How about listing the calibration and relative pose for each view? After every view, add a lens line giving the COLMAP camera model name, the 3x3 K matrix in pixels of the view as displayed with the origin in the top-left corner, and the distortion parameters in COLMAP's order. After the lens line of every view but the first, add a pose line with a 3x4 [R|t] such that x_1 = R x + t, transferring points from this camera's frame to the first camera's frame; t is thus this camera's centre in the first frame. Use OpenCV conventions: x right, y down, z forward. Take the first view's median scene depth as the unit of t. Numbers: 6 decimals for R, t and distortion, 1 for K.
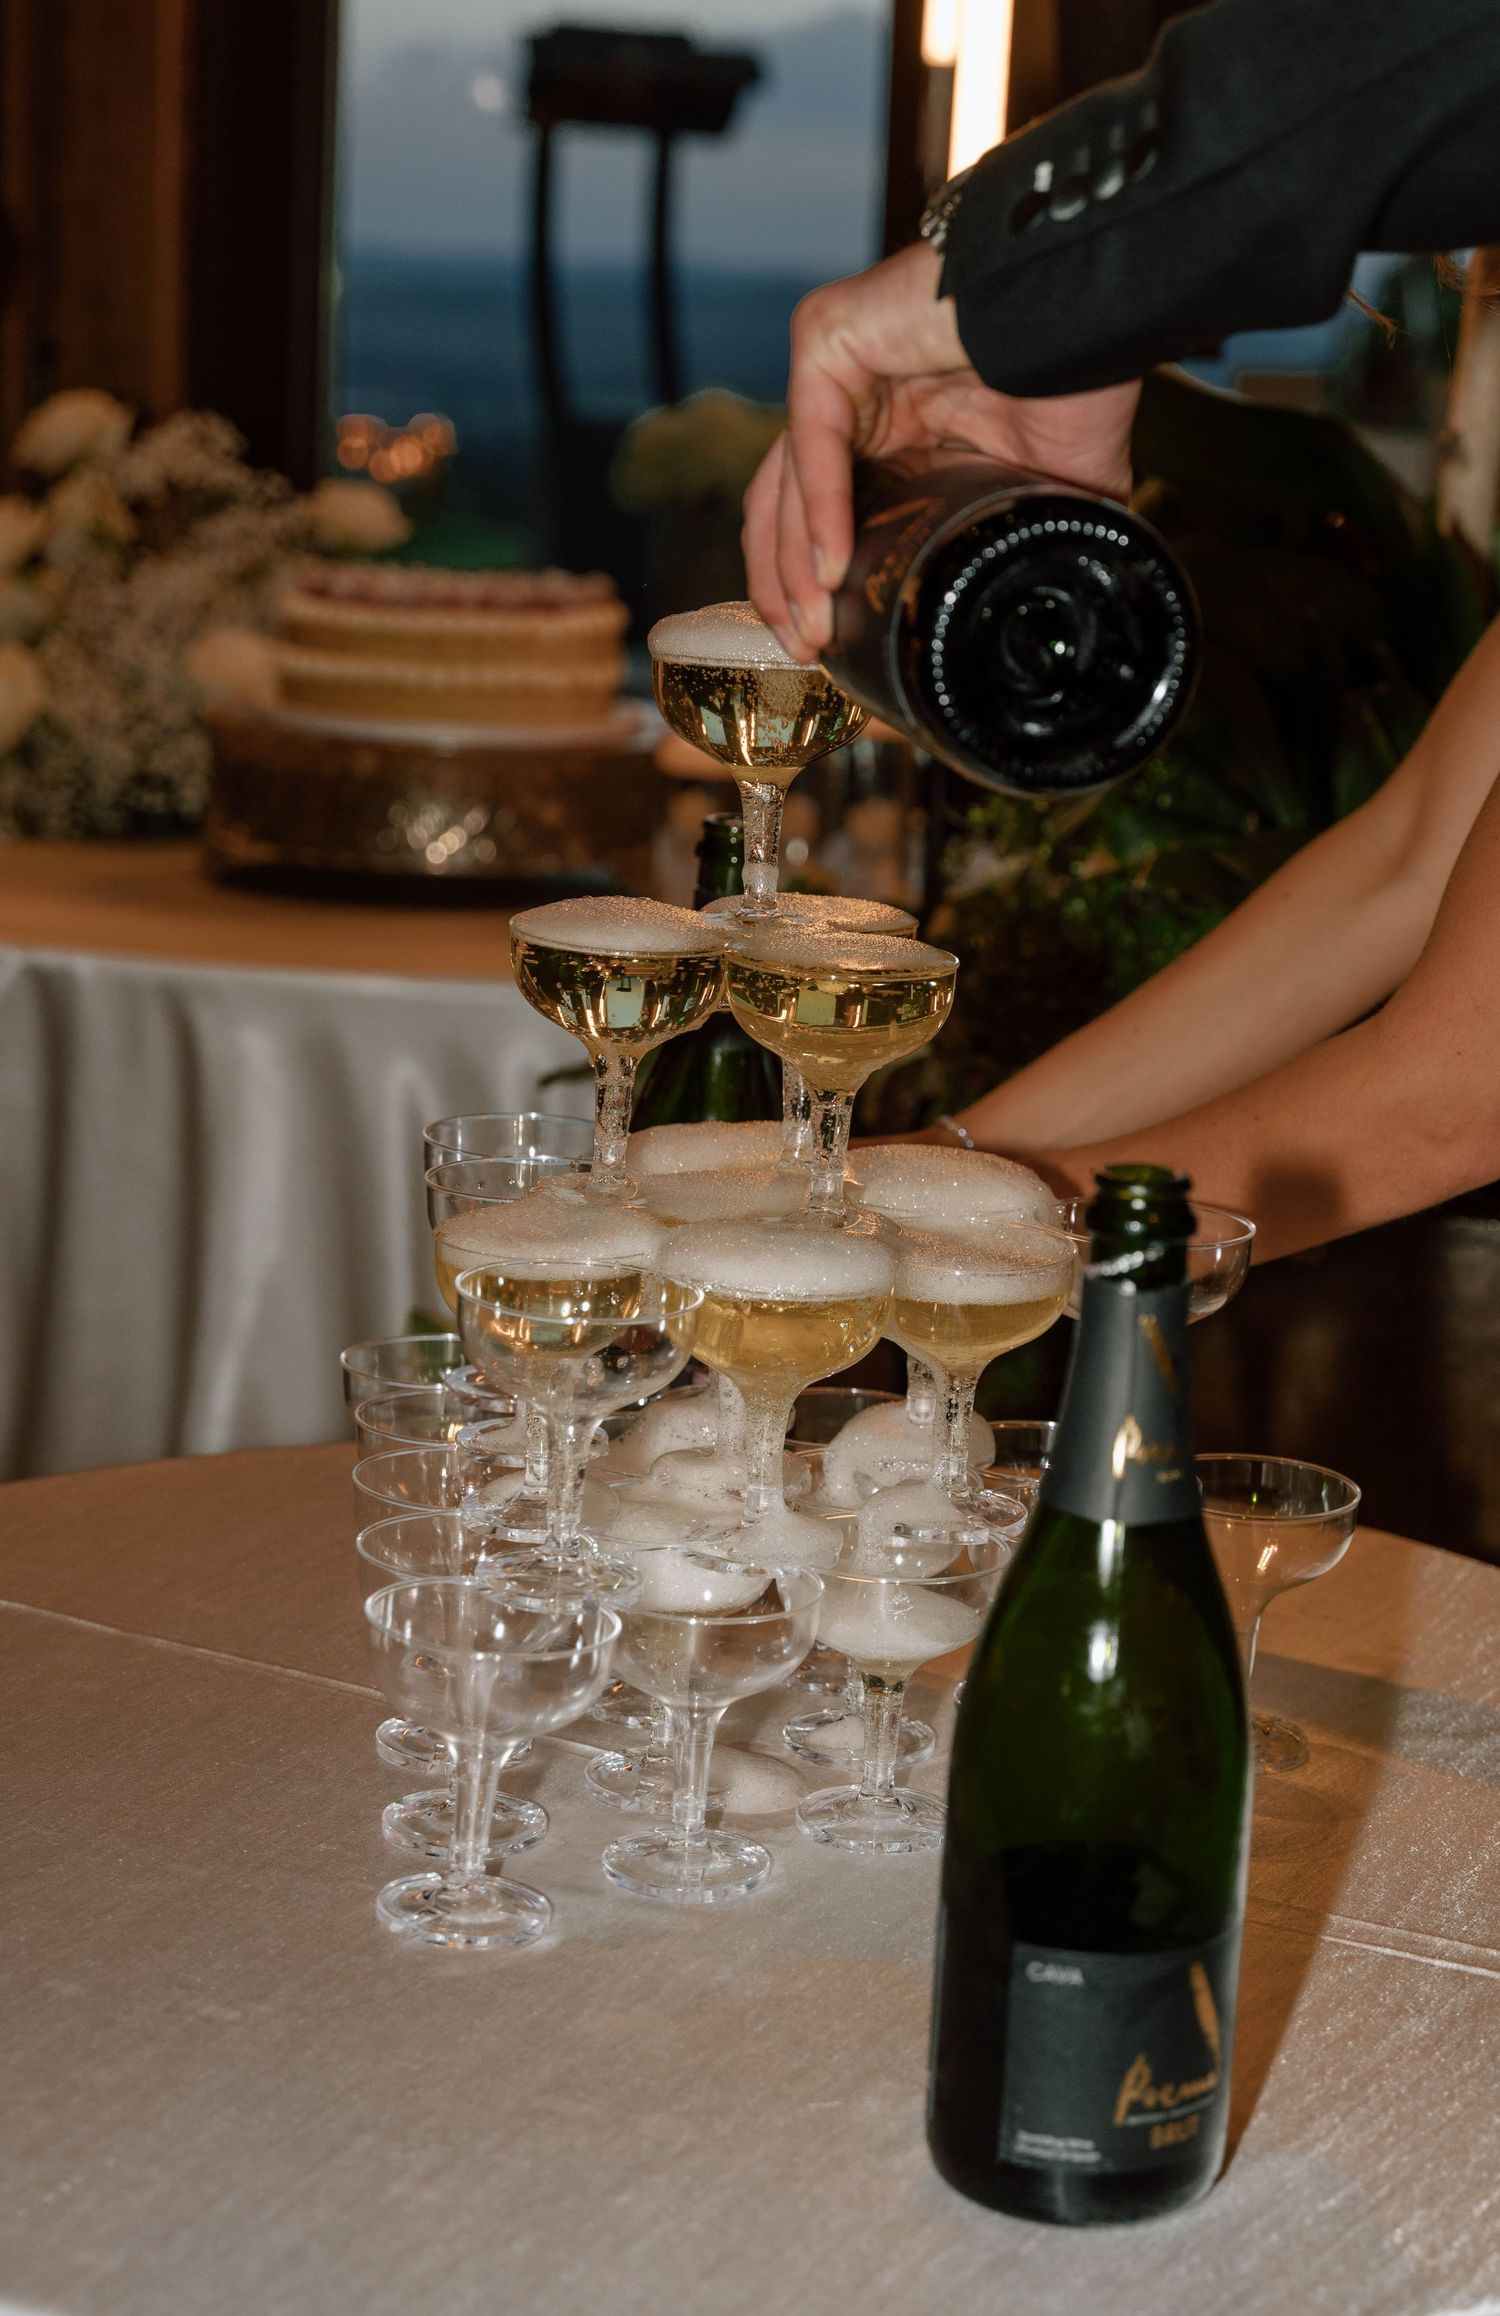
lens RADIAL K [[4242.2, 0, 750.0], [0, 4242.2, 1158.0], [0, 0, 1]] dist [0.057076, 0.046288]
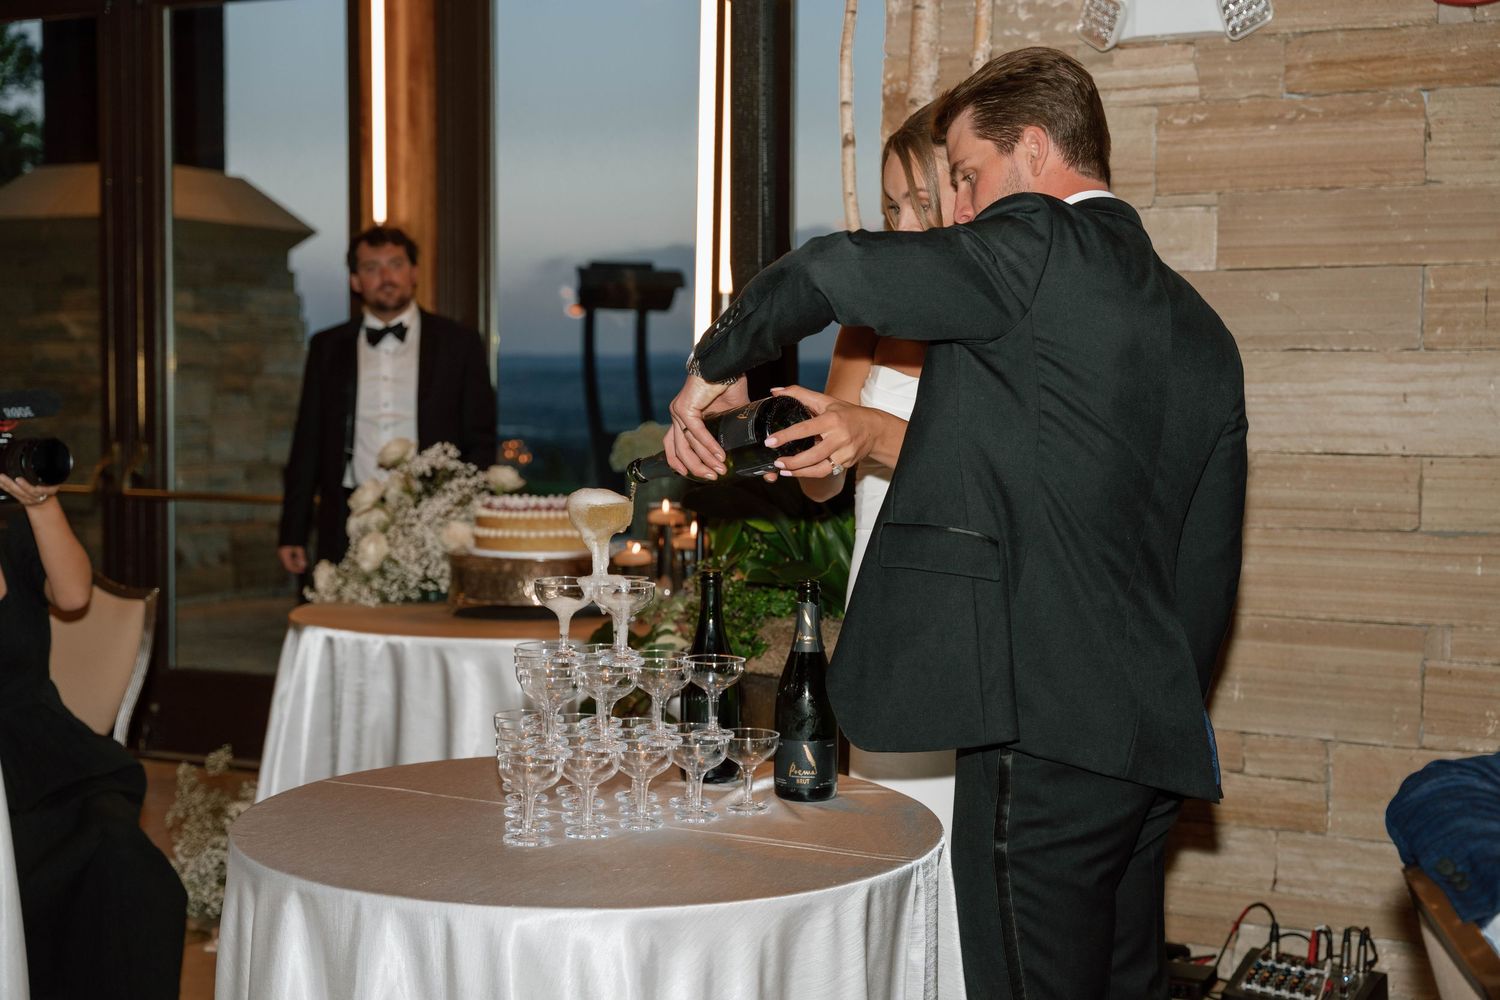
lens RADIAL K [[2179.5, 0, 750.0], [0, 2179.5, 500.0], [0, 0, 1]] dist [-0.023249, 0.162246]
pose [[0.999094, -0.040221, 0.013939, 0.044511], [0.041725, 0.990161, -0.133569, 0.054311], [-0.008430, 0.134029, 0.990942, -0.371477]]
